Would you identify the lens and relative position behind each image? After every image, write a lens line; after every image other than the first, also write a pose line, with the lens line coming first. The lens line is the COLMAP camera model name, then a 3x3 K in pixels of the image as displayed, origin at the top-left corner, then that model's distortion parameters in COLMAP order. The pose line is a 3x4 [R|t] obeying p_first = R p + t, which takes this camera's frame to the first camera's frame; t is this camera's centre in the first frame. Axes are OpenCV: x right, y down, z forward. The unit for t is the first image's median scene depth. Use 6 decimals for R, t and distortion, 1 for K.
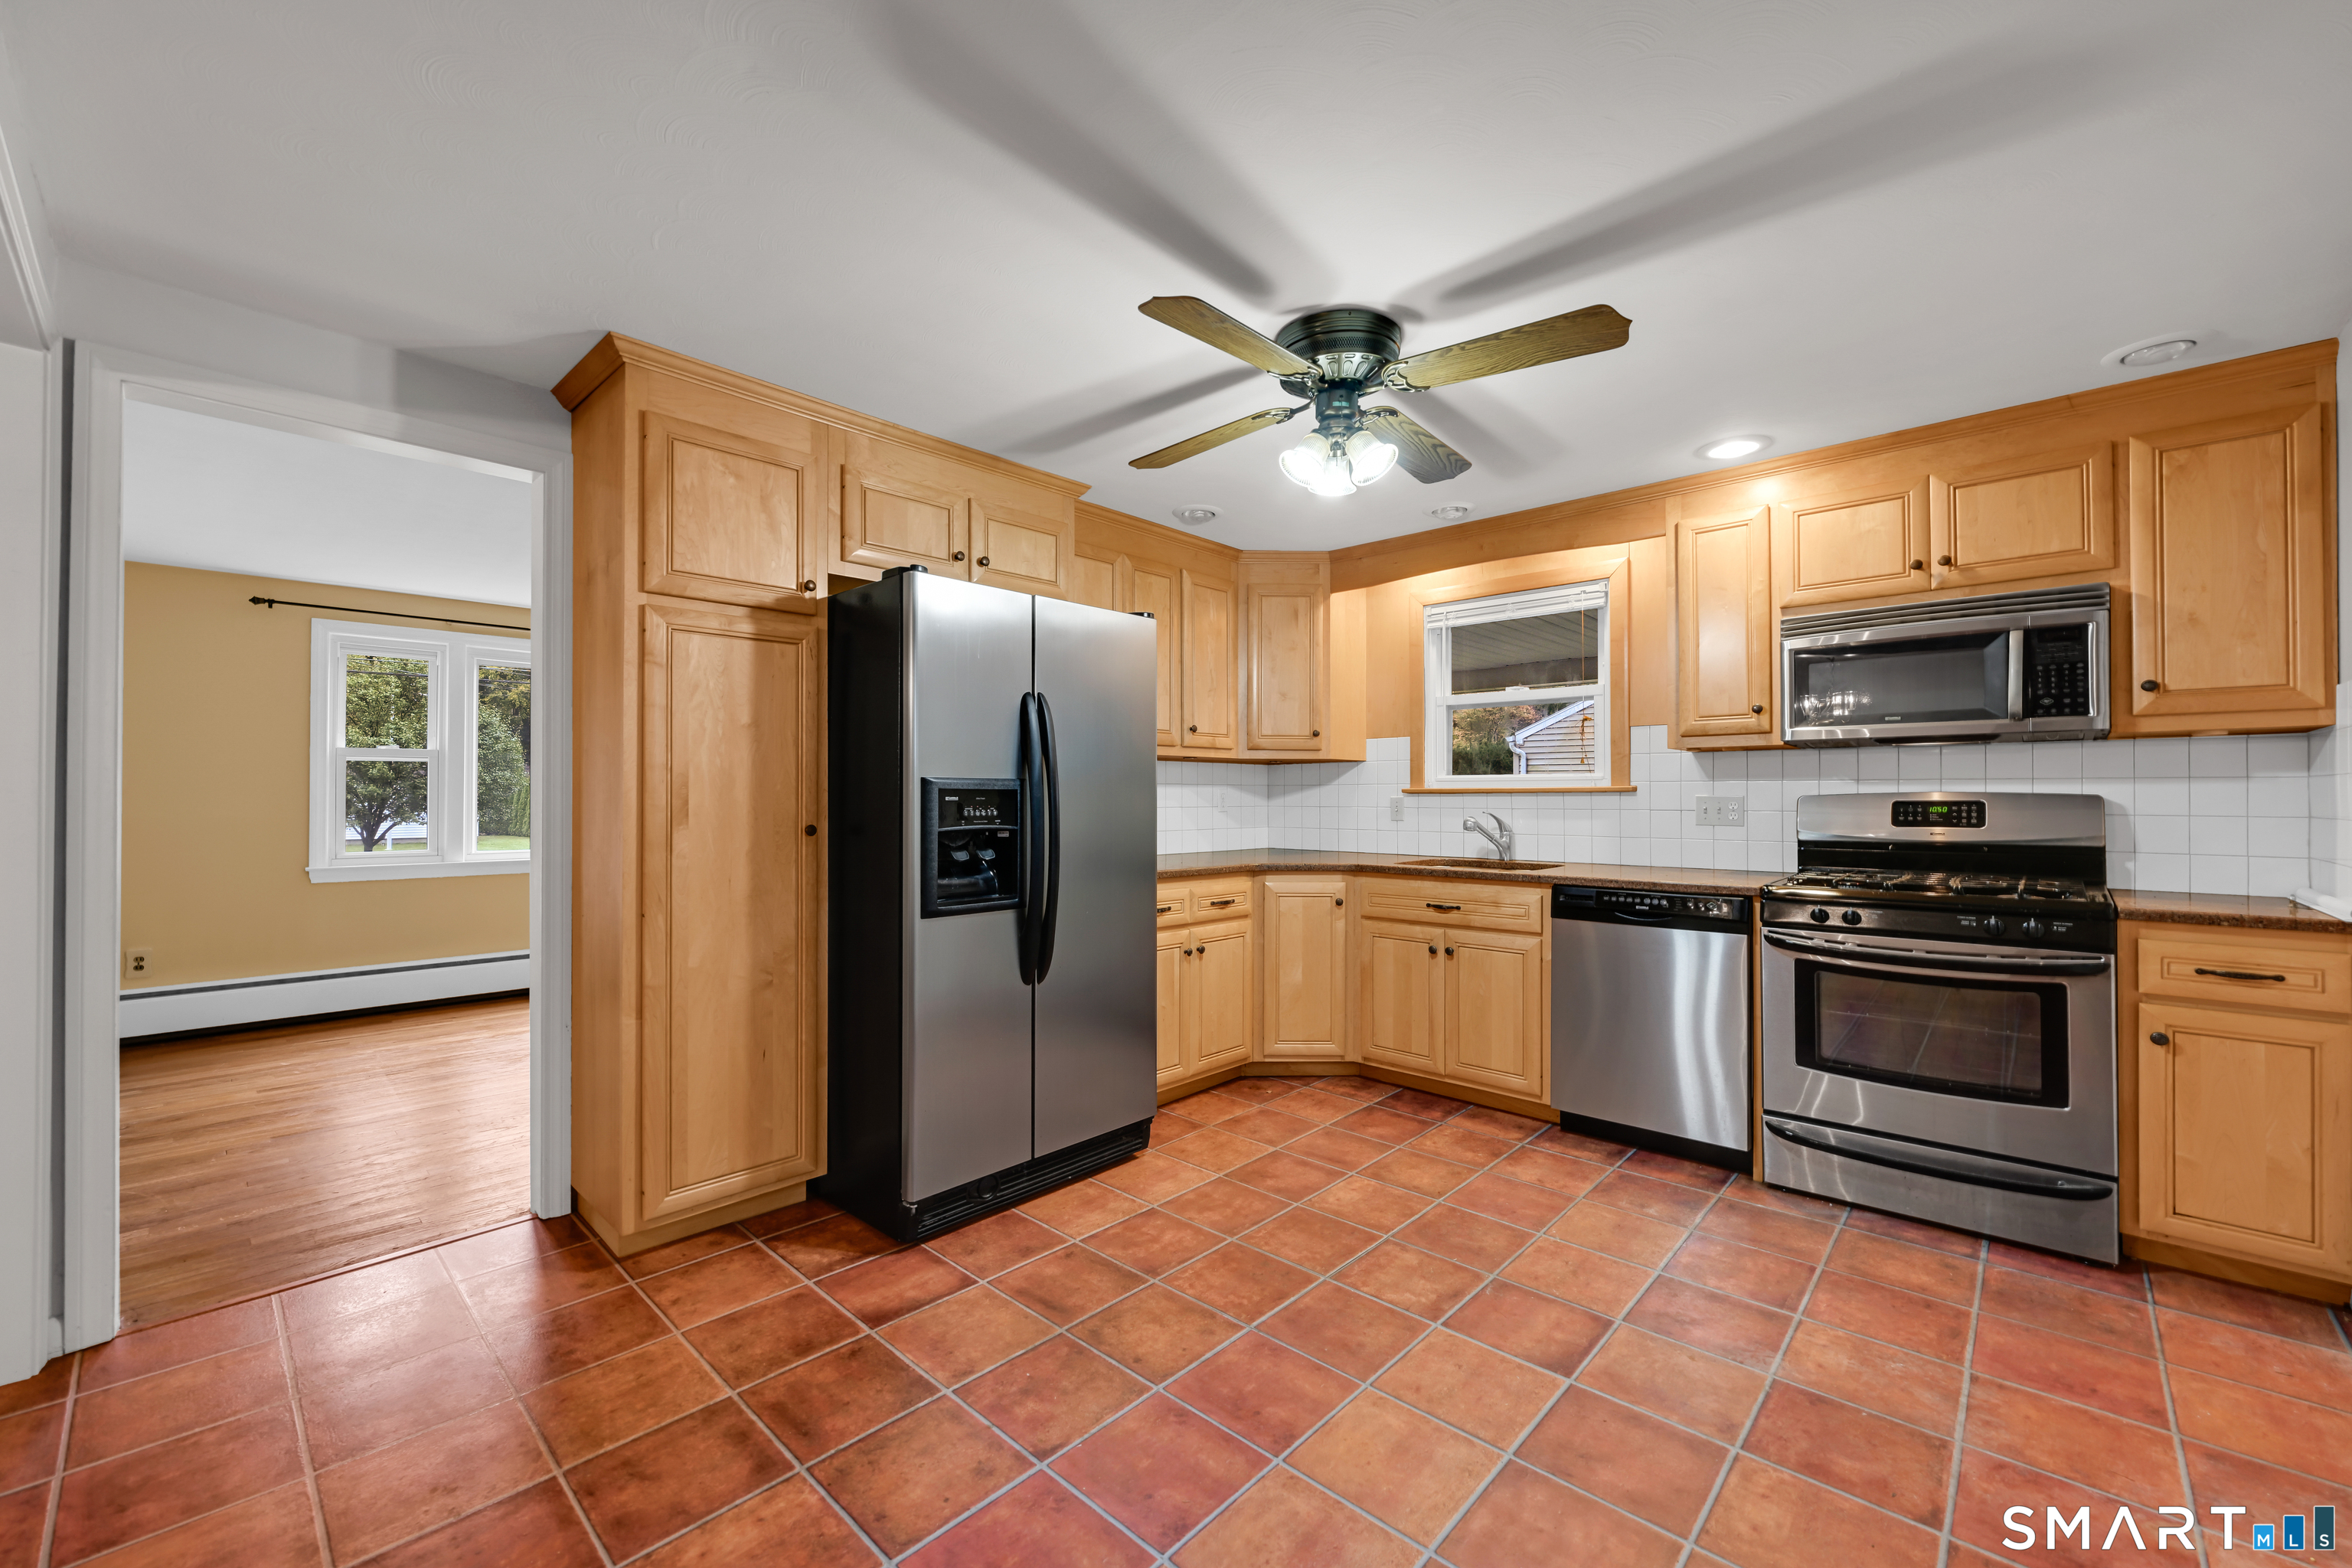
lens RADIAL K [[935.6, 0, 1176.0], [0, 935.6, 793.1], [0, 0, 1]] dist [-0.000211, 0.000065]
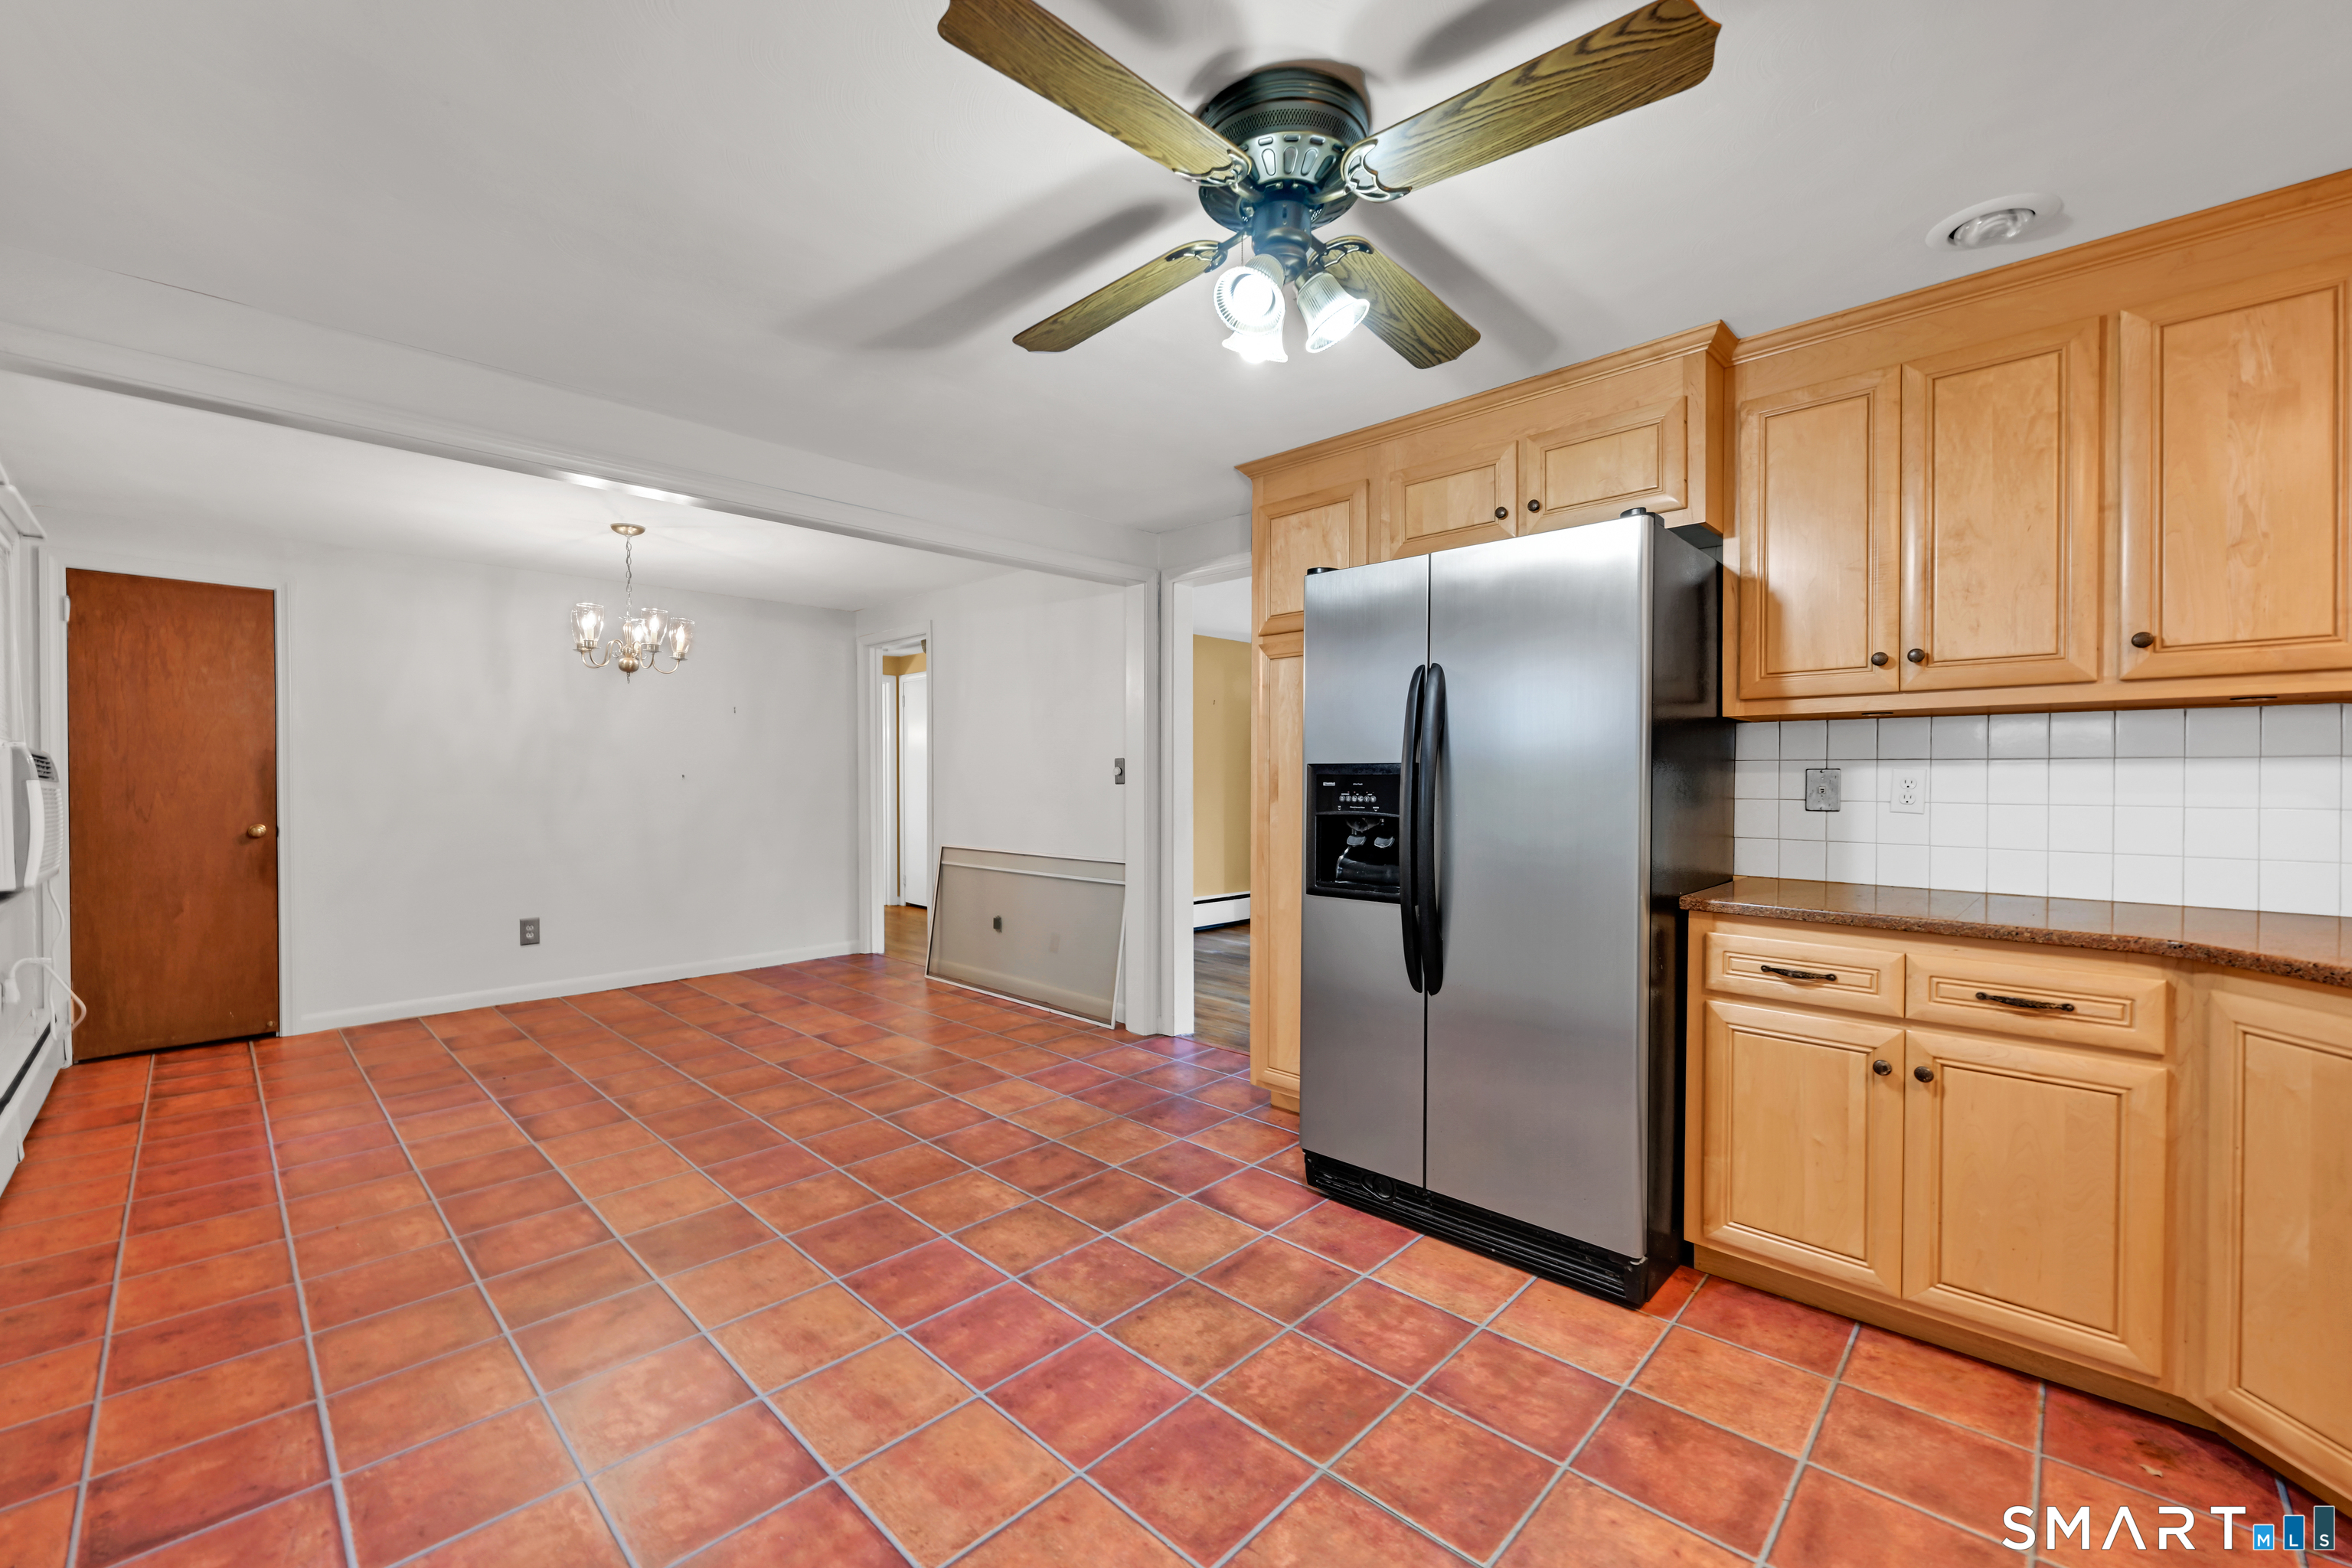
lens RADIAL K [[935.6, 0, 1176.0], [0, 935.6, 793.1], [0, 0, 1]] dist [-0.000211, 0.000065]
pose [[-0.014719, 0.013348, -0.999803, 0.704293], [0.004311, 0.999902, 0.013286, 0.000738], [0.999882, -0.004114, -0.014775, 0.742091]]
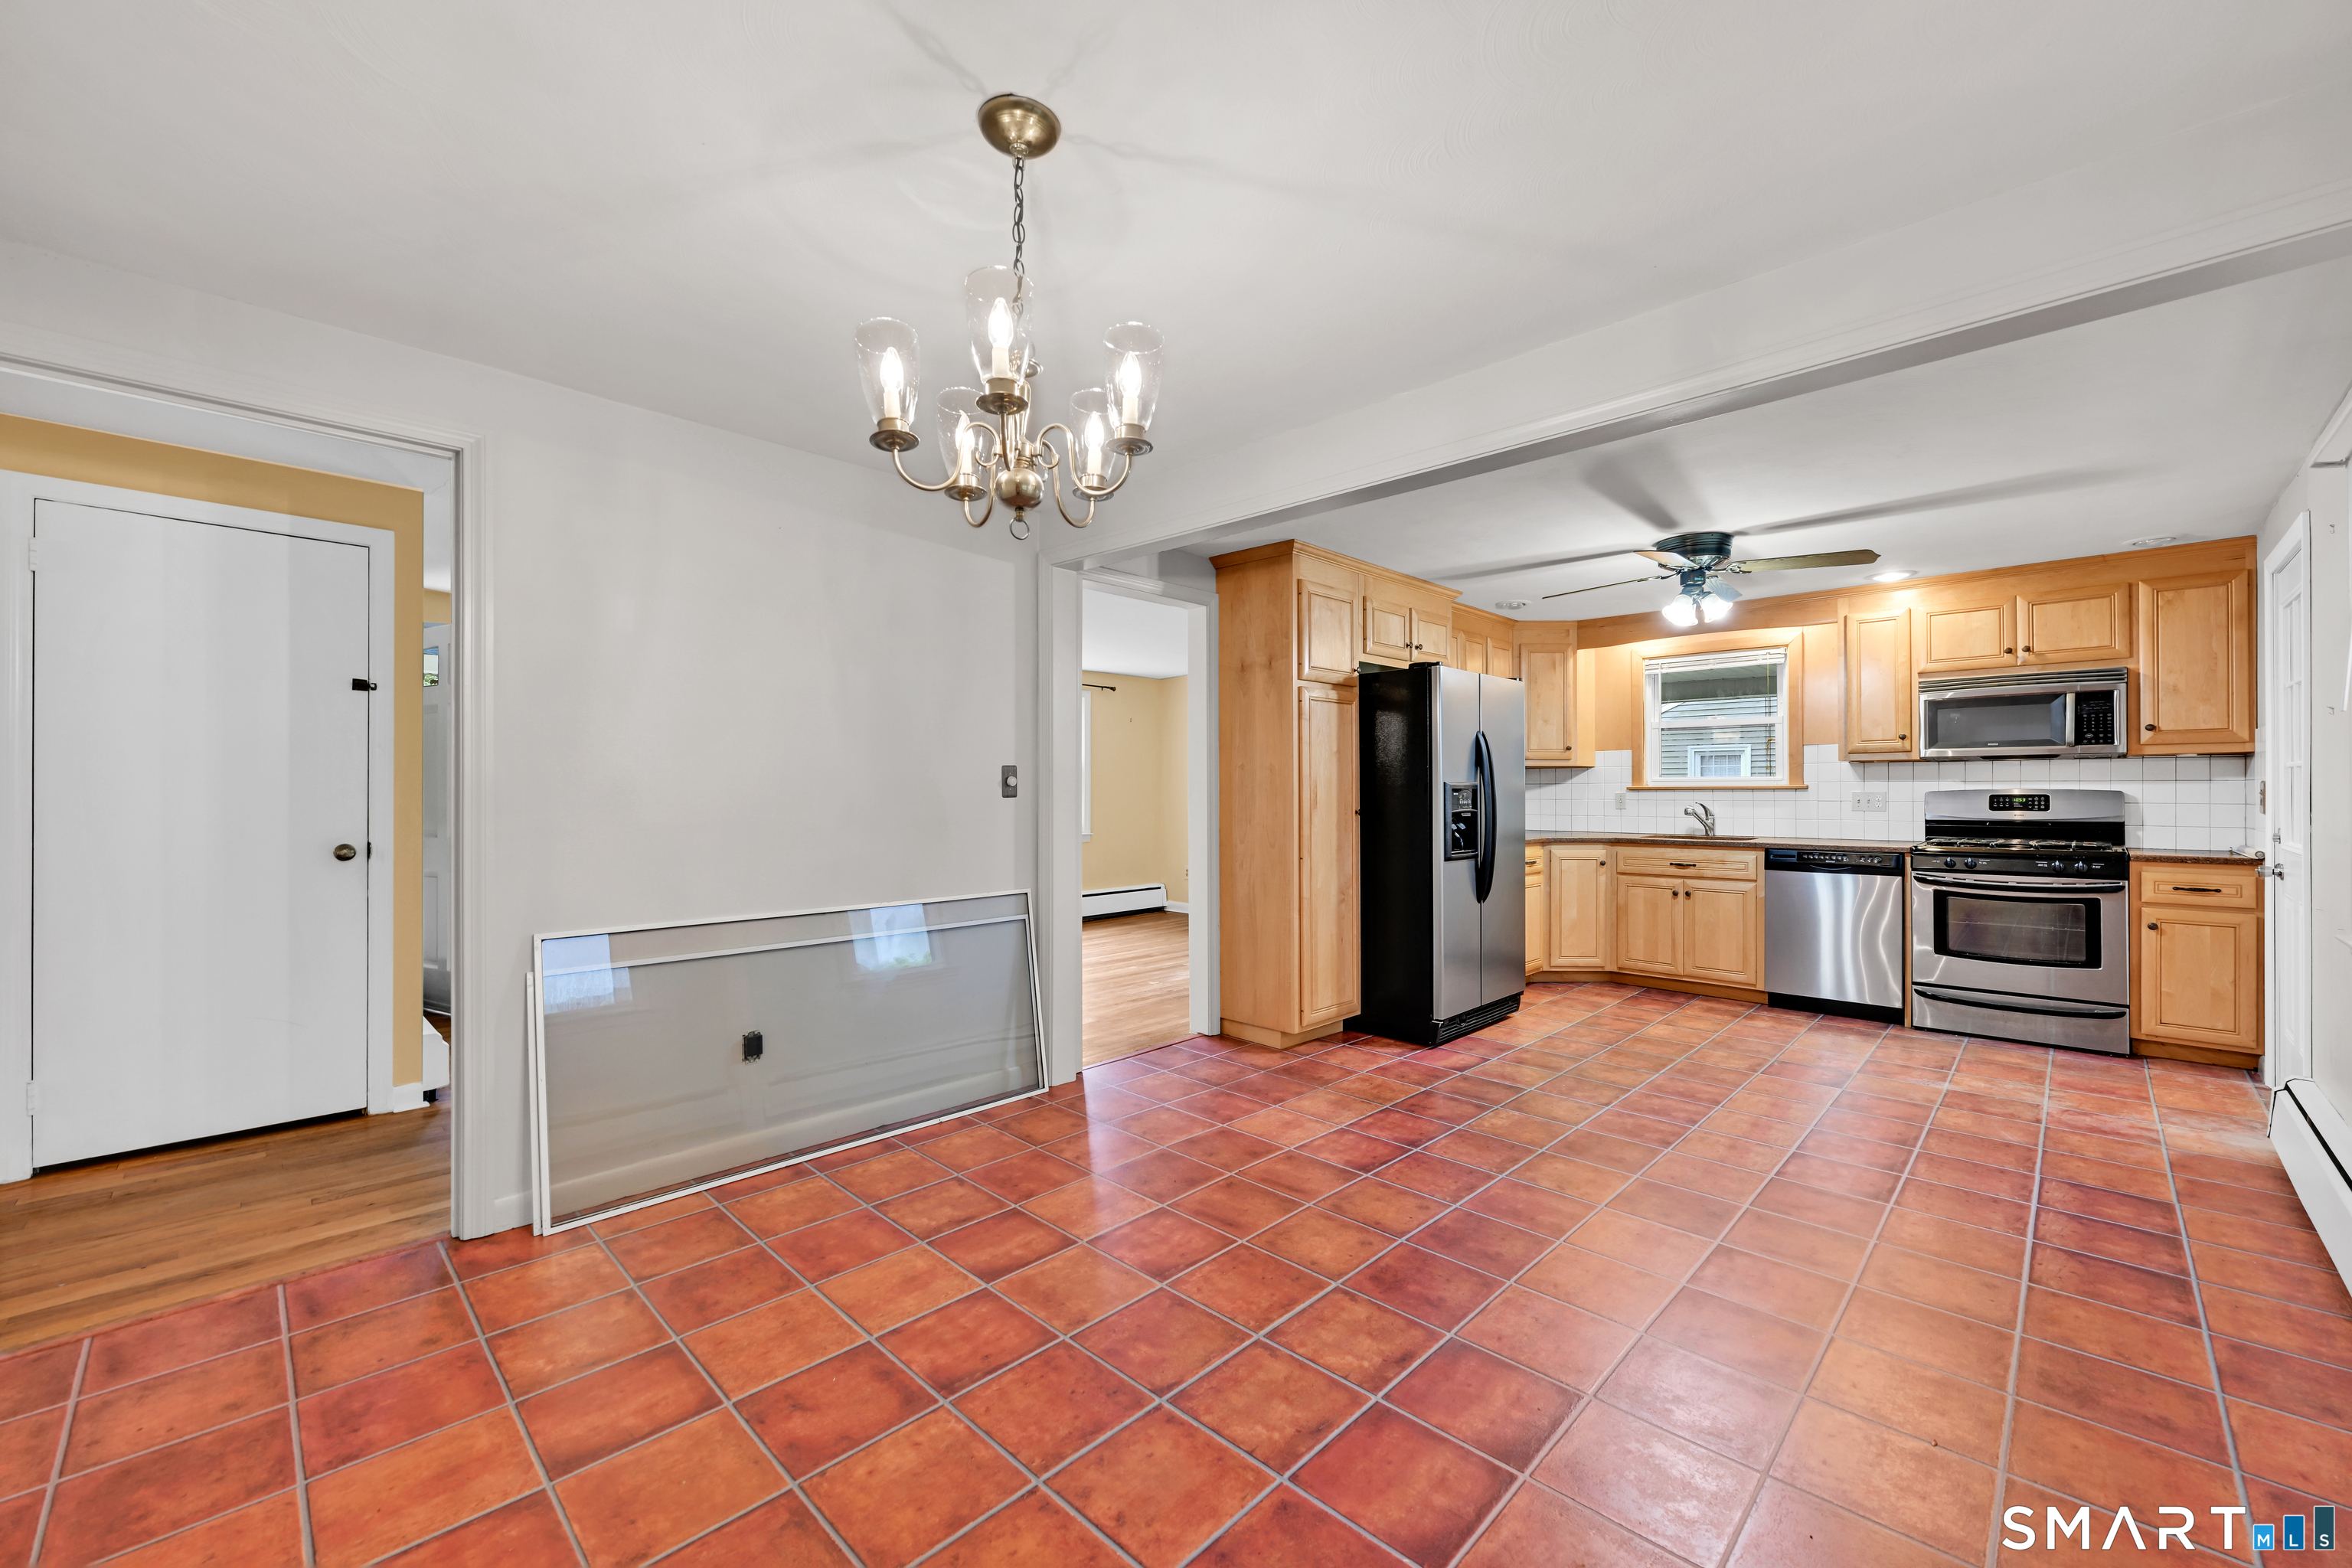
lens RADIAL K [[932.0, 0, 1197.1], [0, 932.0, 791.3], [0, 0, 1]] dist [0.014752, -0.004077]
pose [[0.999973, -0.000812, -0.007235, -0.626840], [0.000838, 0.999993, 0.003581, -0.004556], [0.007232, -0.003587, 0.999967, -0.668226]]
